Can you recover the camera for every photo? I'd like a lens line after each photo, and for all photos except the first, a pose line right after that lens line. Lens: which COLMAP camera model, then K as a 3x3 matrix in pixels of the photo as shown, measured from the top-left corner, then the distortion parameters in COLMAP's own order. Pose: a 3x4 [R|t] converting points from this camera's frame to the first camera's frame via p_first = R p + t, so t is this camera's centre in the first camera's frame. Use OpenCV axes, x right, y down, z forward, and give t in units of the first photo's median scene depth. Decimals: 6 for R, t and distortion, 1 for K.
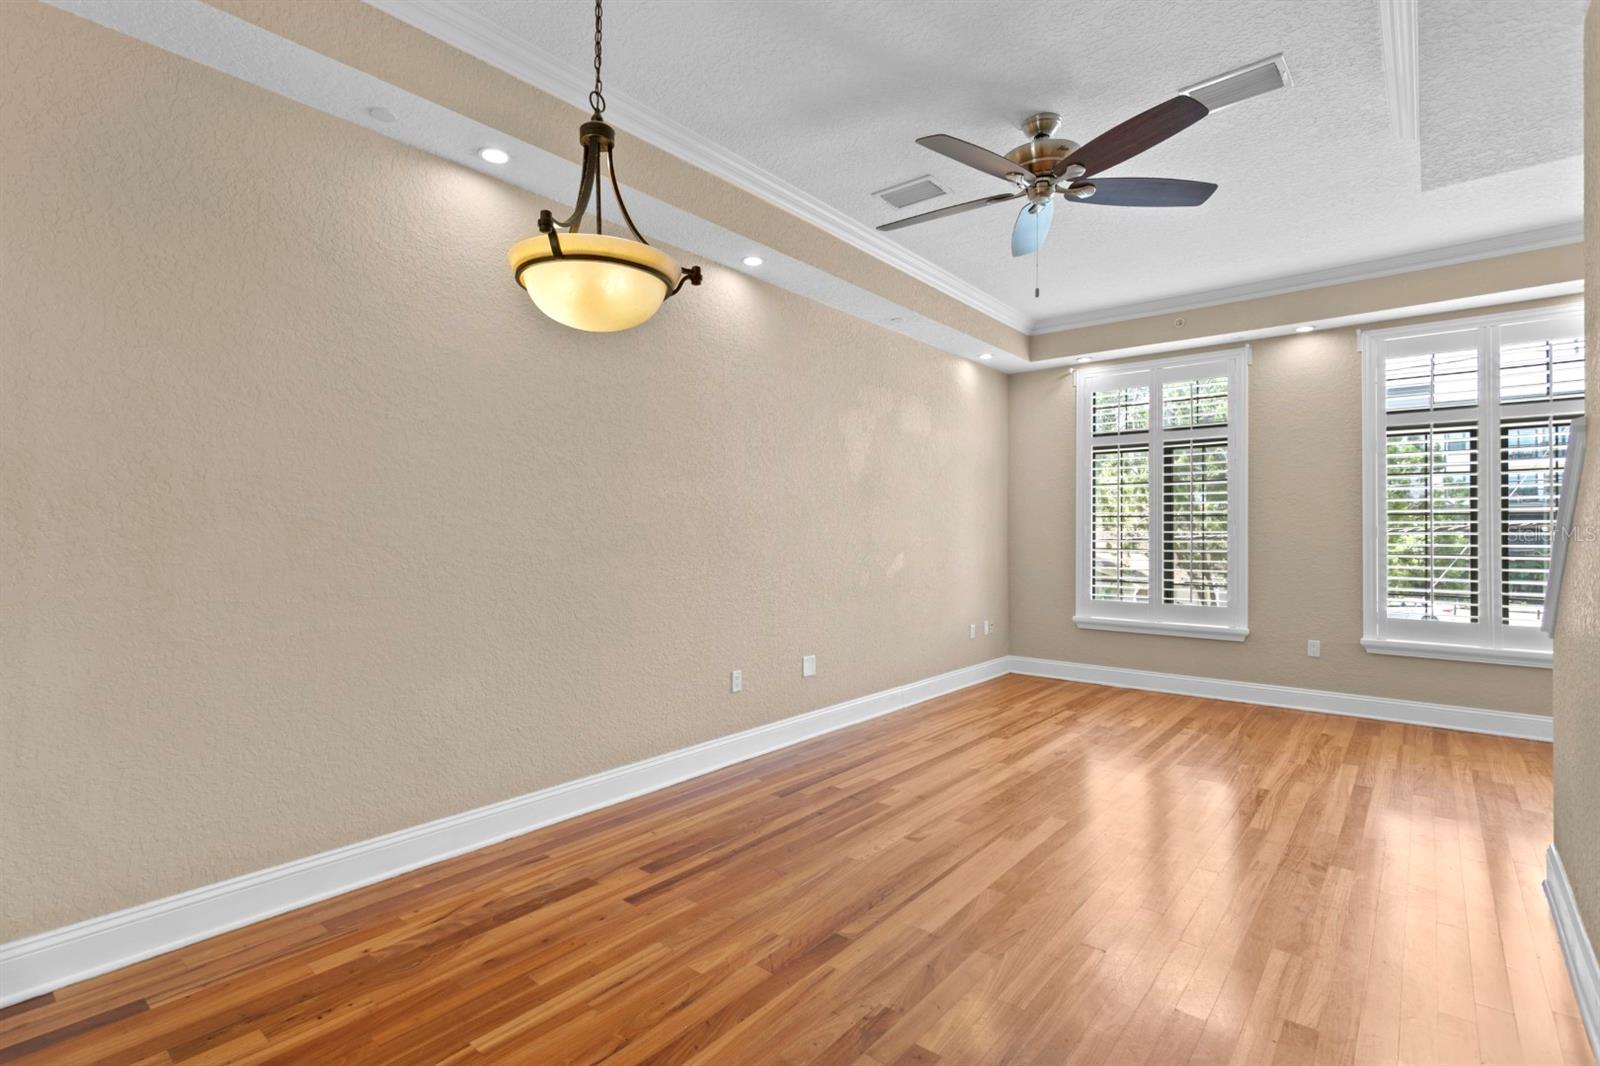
lens RADIAL K [[763.4, 0, 786.4], [0, 763.4, 539.6], [0, 0, 1]] dist [0.010775, 0.000921]
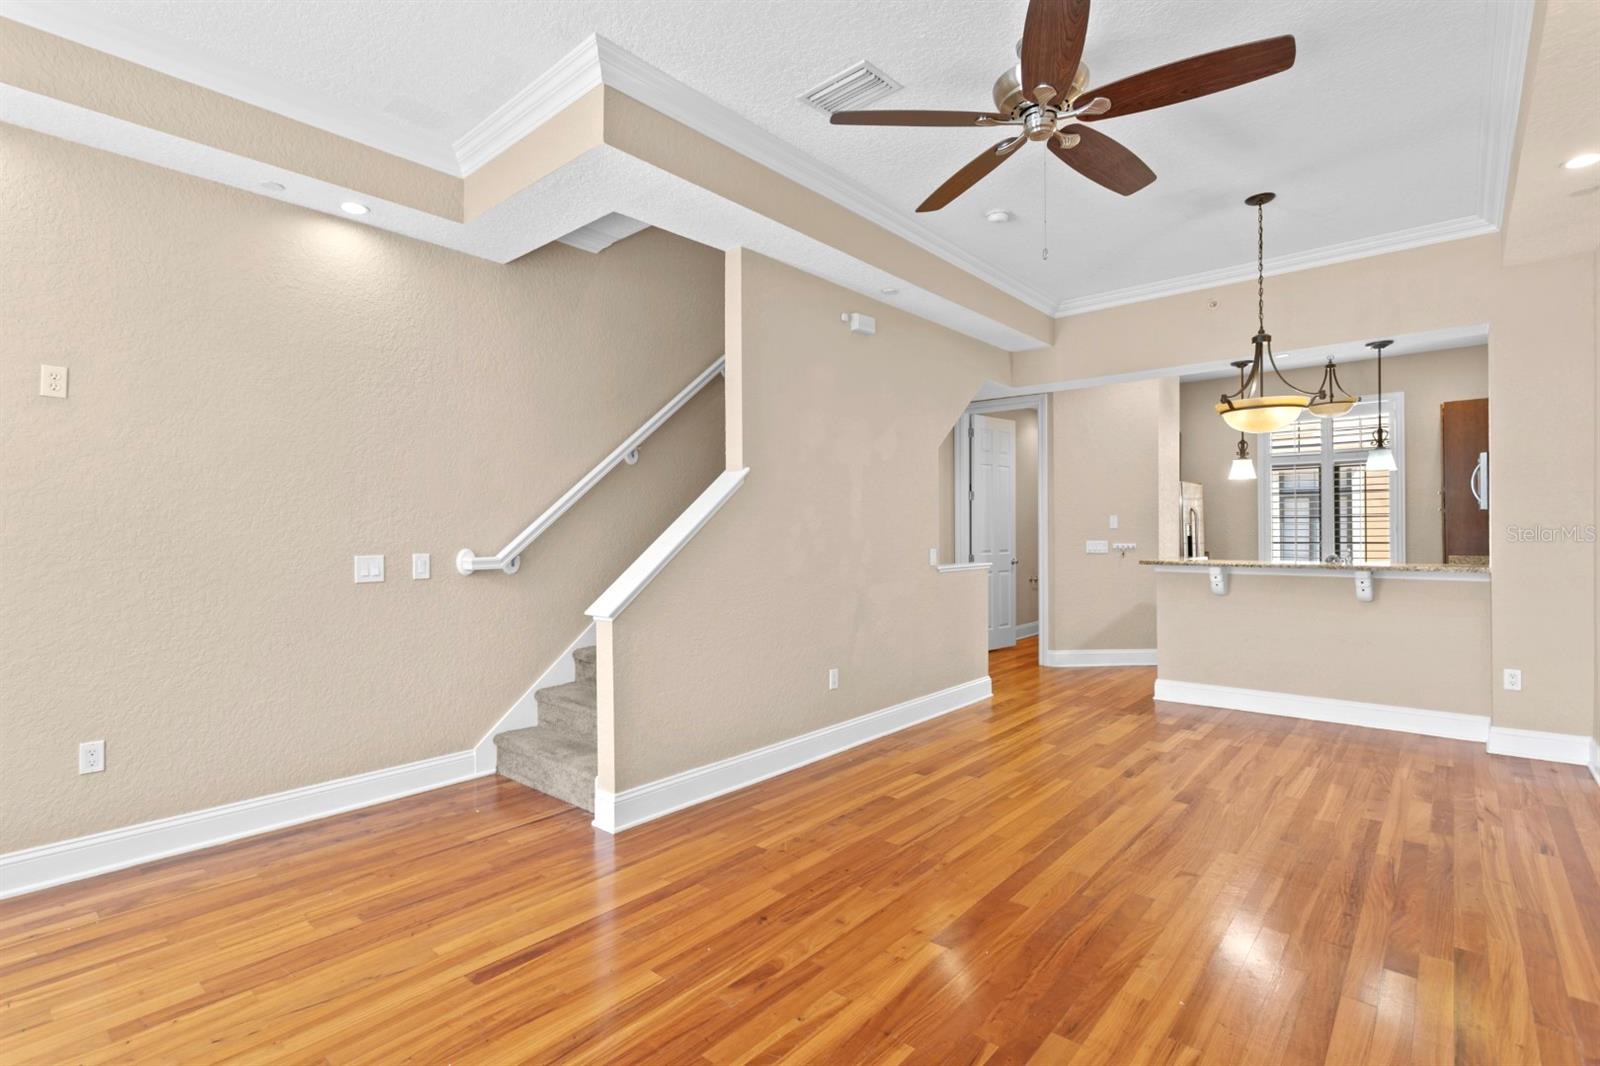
lens RADIAL K [[763.4, 0, 784.2], [0, 763.4, 527.0], [0, 0, 1]] dist [0.010775, 0.000921]
pose [[-0.999823, 0.001084, 0.018791, 0.533104], [0.001151, 0.999993, 0.003558, -0.015421], [-0.018787, 0.003579, -0.999817, 1.630017]]
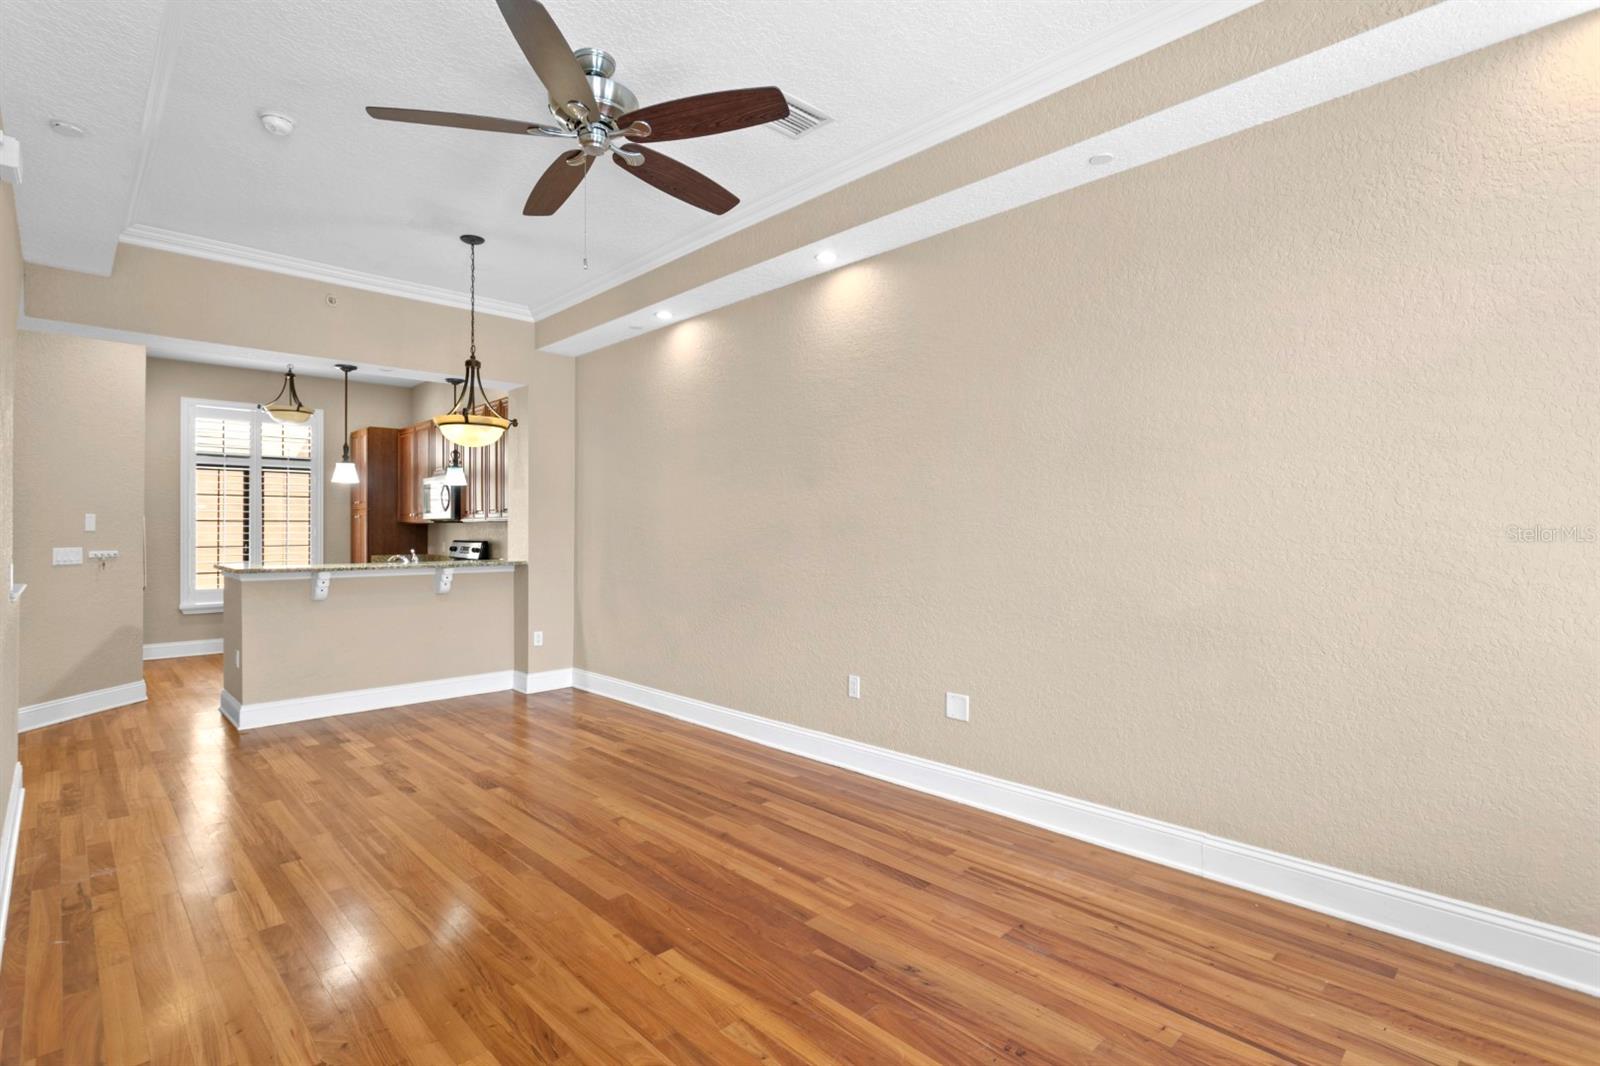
lens RADIAL K [[763.4, 0, 780.9], [0, 763.4, 525.7], [0, 0, 1]] dist [0.010775, 0.000921]
pose [[-0.114859, -0.011708, -0.993313, 1.037796], [-0.008384, 0.999906, -0.010816, -0.009693], [0.993346, 0.007085, -0.114947, 1.154534]]
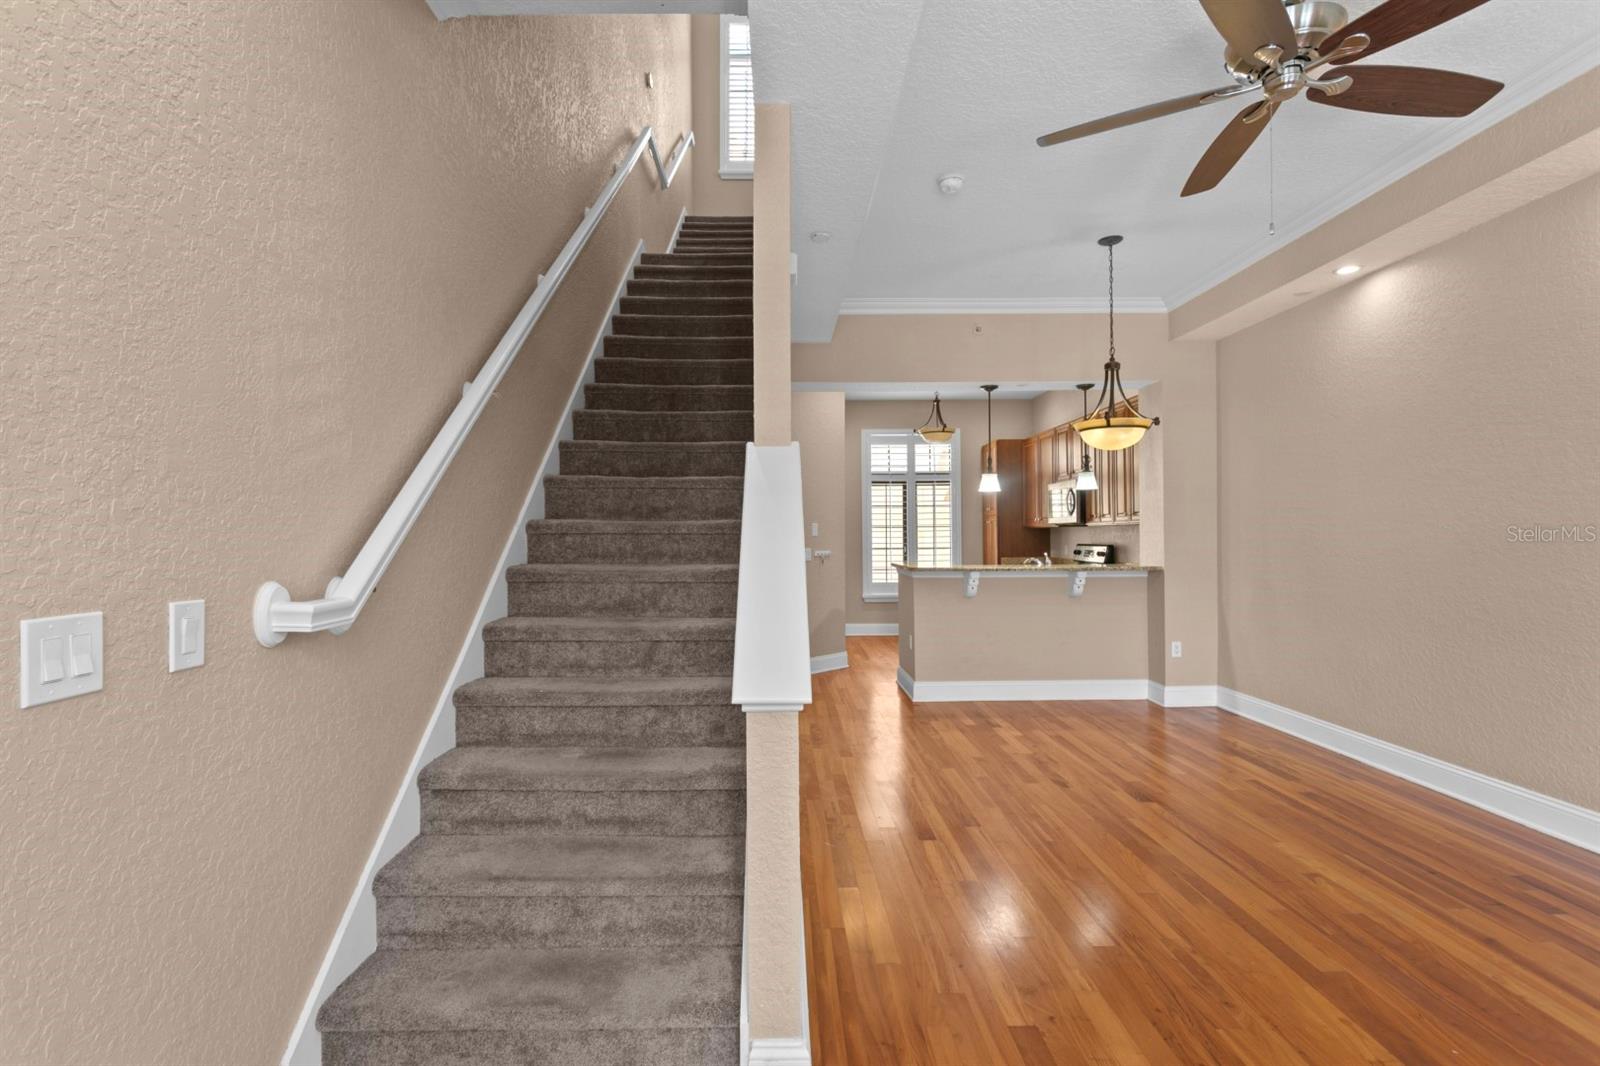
lens RADIAL K [[763.4, 0, 787.6], [0, 763.4, 528.2], [0, 0, 1]] dist [0.010775, 0.000921]
pose [[-0.754906, -0.007376, -0.655792, 1.060468], [-0.003414, 0.999967, -0.007318, -0.010153], [0.655824, -0.003285, -0.754907, 1.097896]]
